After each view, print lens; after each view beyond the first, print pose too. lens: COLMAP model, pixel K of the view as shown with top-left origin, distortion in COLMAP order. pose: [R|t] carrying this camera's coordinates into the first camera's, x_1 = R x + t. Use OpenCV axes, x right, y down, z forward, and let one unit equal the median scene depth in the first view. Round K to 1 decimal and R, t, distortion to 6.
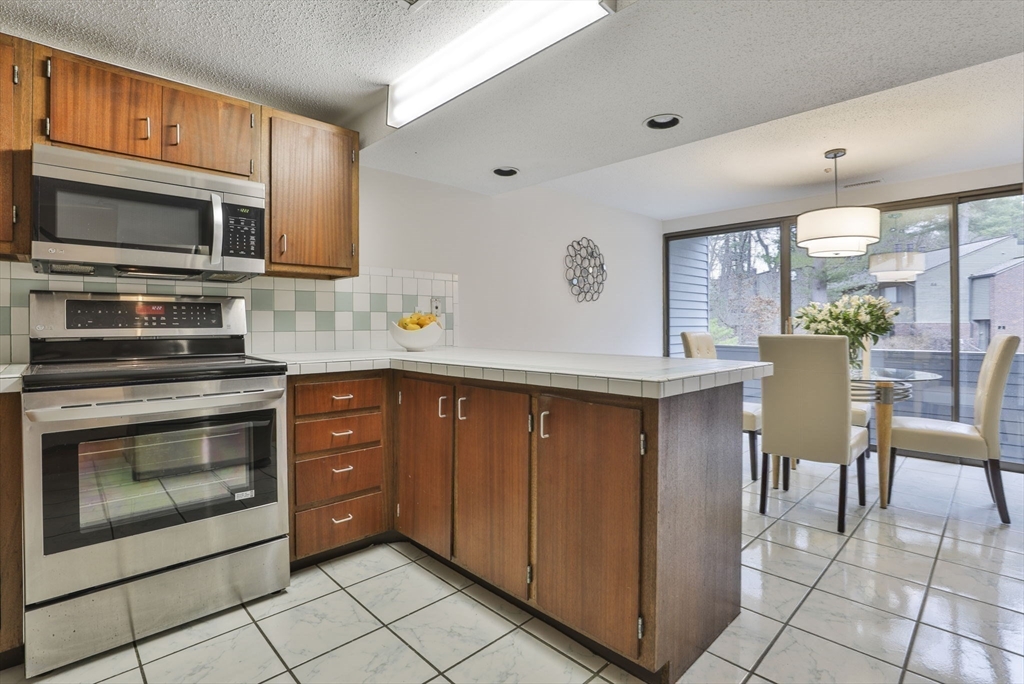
lens RADIAL K [[498.6, 0, 487.6], [0, 498.6, 320.8], [0, 0, 1]] dist [0.002218, -0.000360]
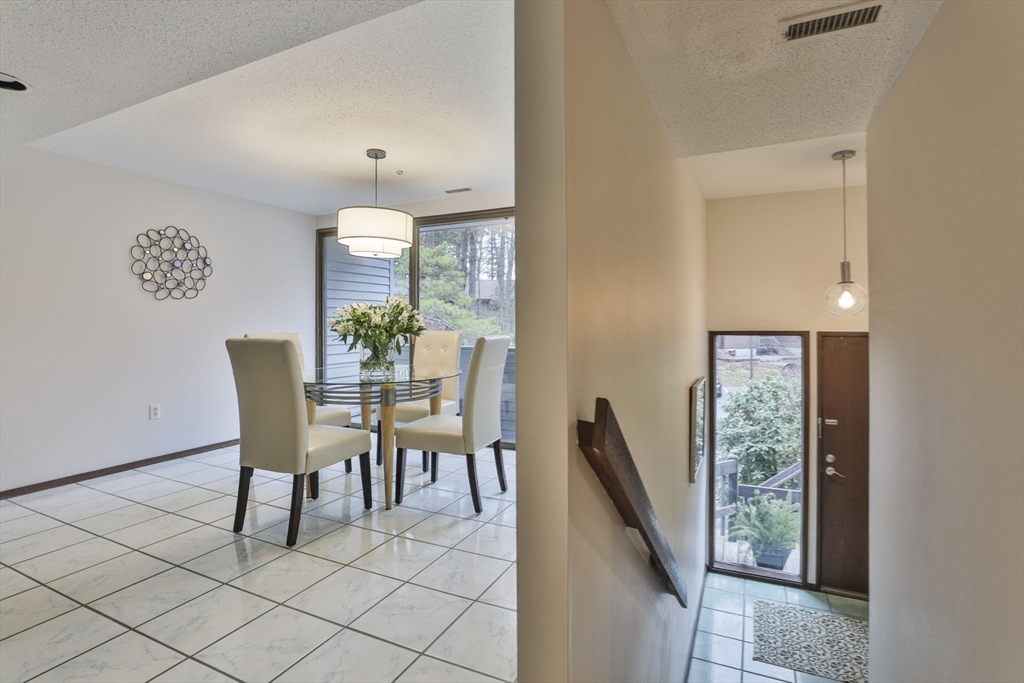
lens RADIAL K [[477.5, 0, 528.6], [0, 477.5, 324.5], [0, 0, 1]] dist [-0.040545, 0.007154]
pose [[0.930866, -0.004271, 0.365335, 0.497520], [0.000559, 0.999947, 0.010266, -0.002798], [-0.365360, -0.009352, 0.930819, 0.002518]]
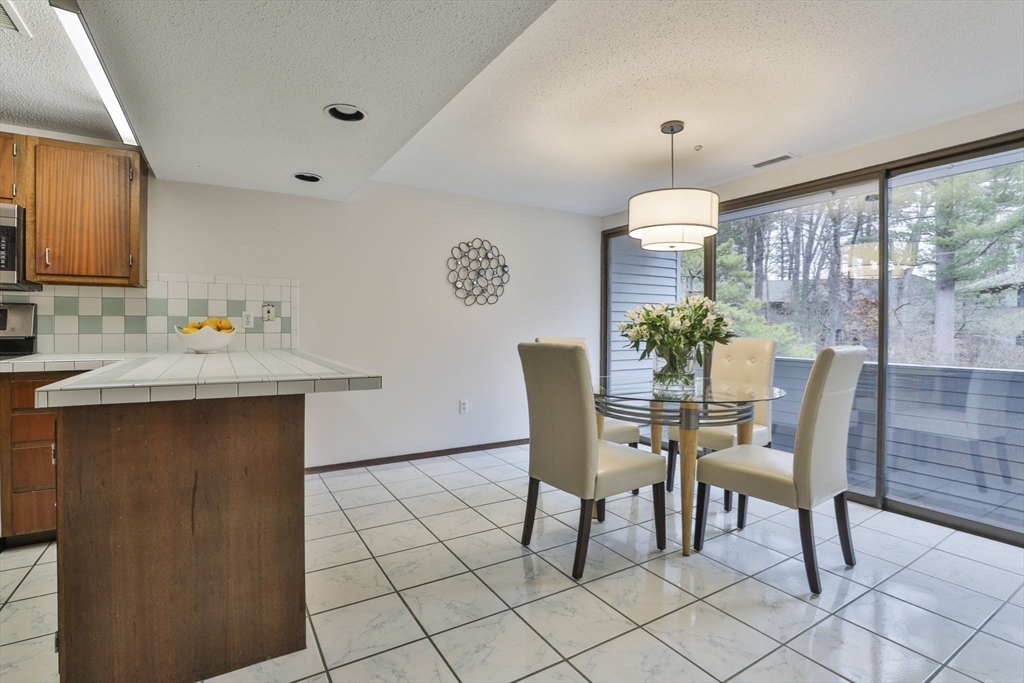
lens RADIAL K [[478.9, 0, 503.2], [0, 478.9, 329.3], [0, 0, 1]] dist [-0.022169, 0.000858]
pose [[0.971916, 0.004054, -0.235292, 0.478673], [-0.001866, 0.999953, 0.009524, -0.000867], [0.235320, -0.008817, 0.971878, 0.116017]]
